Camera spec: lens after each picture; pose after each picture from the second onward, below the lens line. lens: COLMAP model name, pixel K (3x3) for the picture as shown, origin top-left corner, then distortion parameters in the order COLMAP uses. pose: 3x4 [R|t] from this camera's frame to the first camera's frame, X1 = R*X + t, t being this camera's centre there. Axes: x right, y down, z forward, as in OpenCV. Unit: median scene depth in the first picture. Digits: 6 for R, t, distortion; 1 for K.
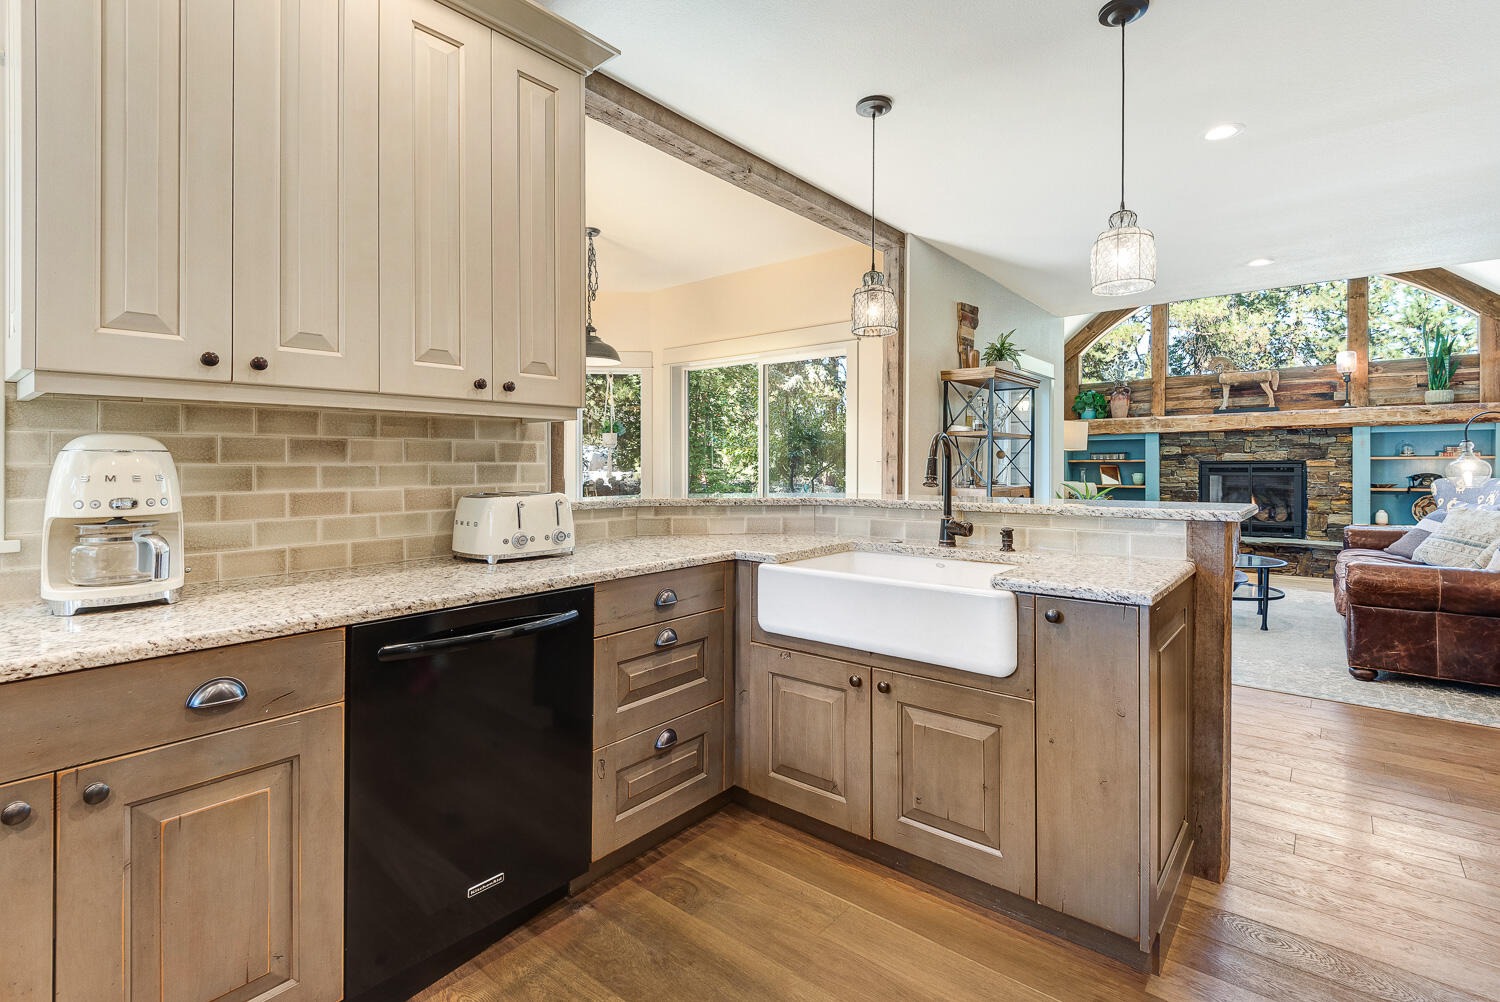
lens RADIAL K [[710.2, 0, 720.6], [0, 710.2, 465.7], [0, 0, 1]] dist [-0.022746, -0.000032]
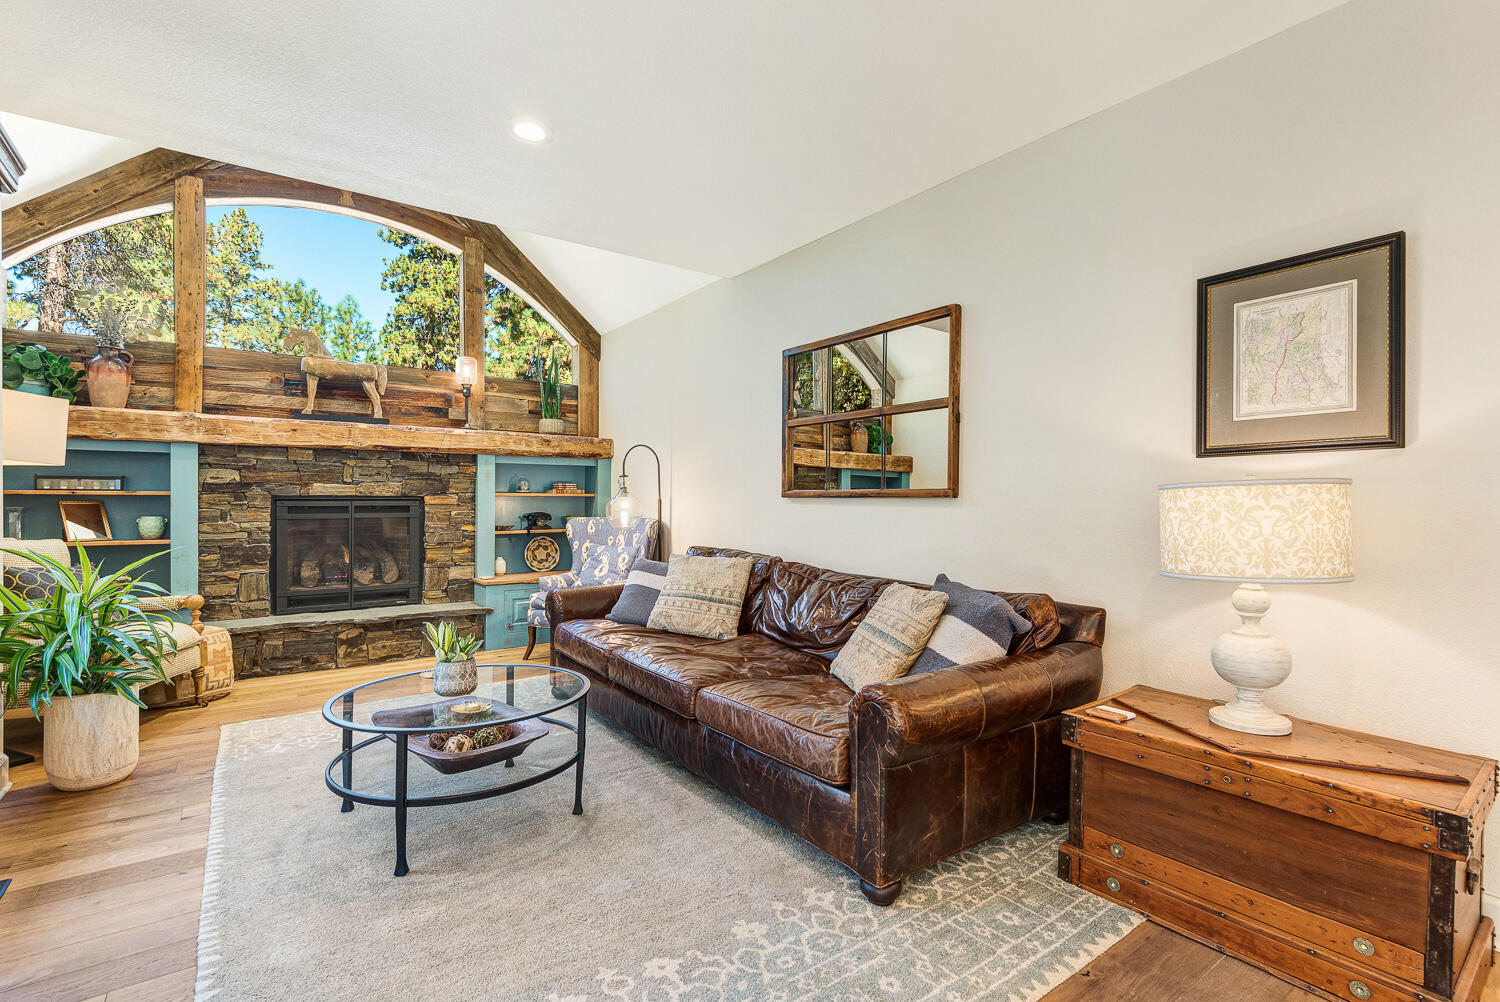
lens RADIAL K [[692.0, 0, 761.7], [0, 692.0, 500.0], [0, 0, 1]] dist [0.022297, -0.018538]
pose [[0.192218, 0.006930, 0.981328, 0.193117], [-0.002771, 0.999975, -0.006518, 0.000403], [-0.981348, -0.001467, 0.192232, 0.515608]]
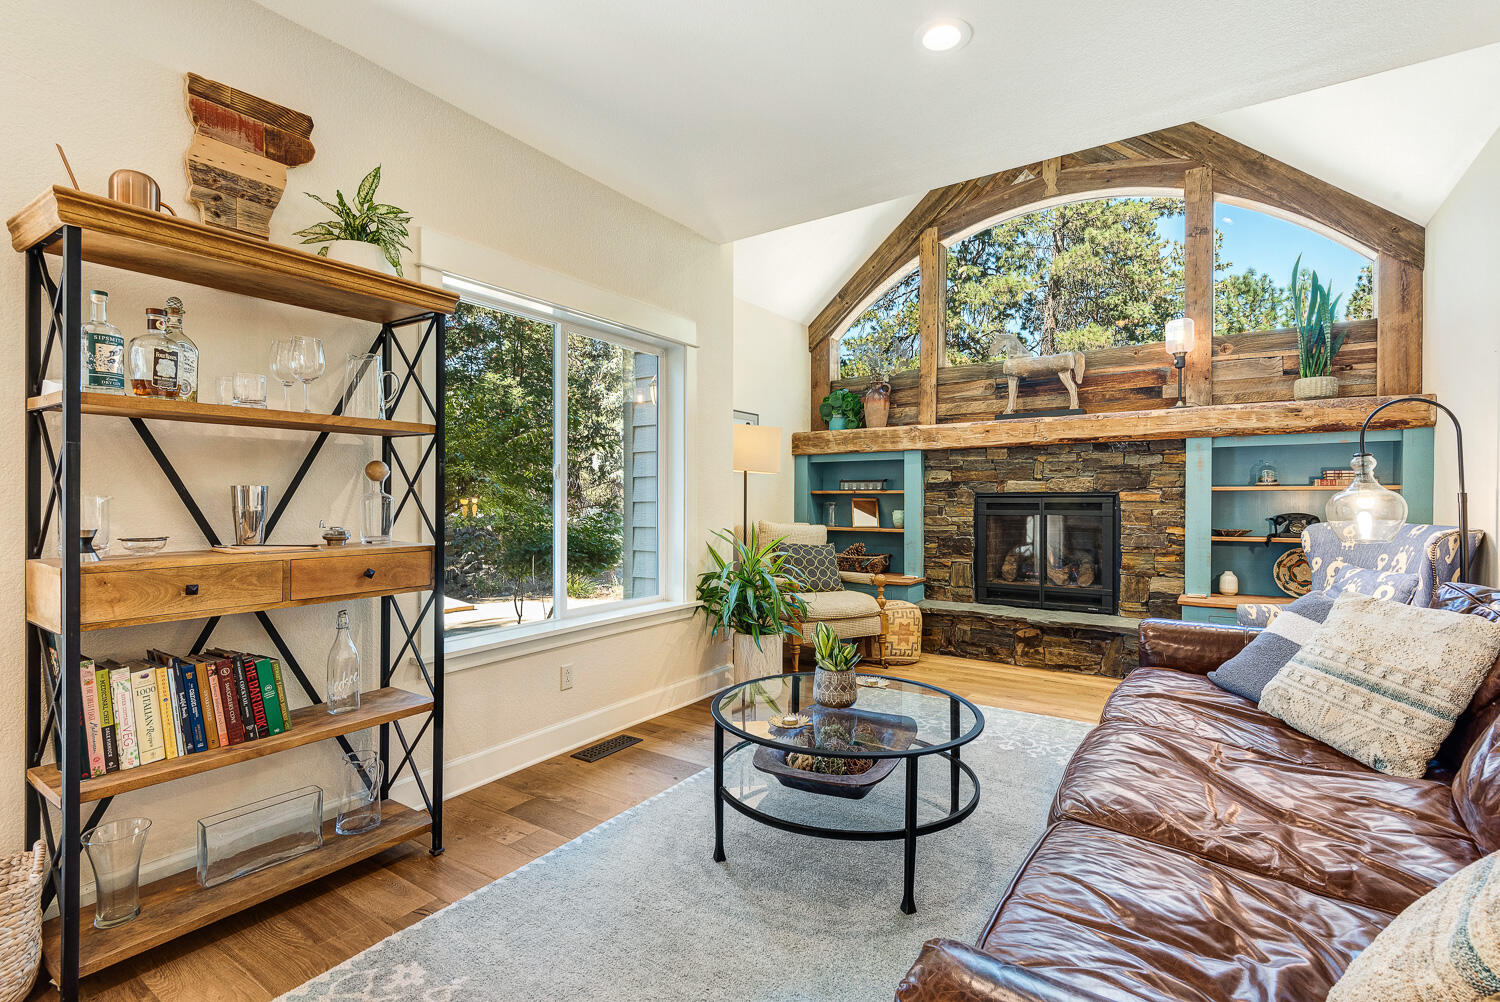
lens RADIAL K [[692.0, 0, 761.7], [0, 692.0, 500.0], [0, 0, 1]] dist [0.022297, -0.018538]
pose [[0.991220, 0.003956, 0.132161, 0.433236], [-0.004119, 0.999991, 0.000956, 0.000636], [-0.132156, -0.001492, 0.991228, 0.417514]]
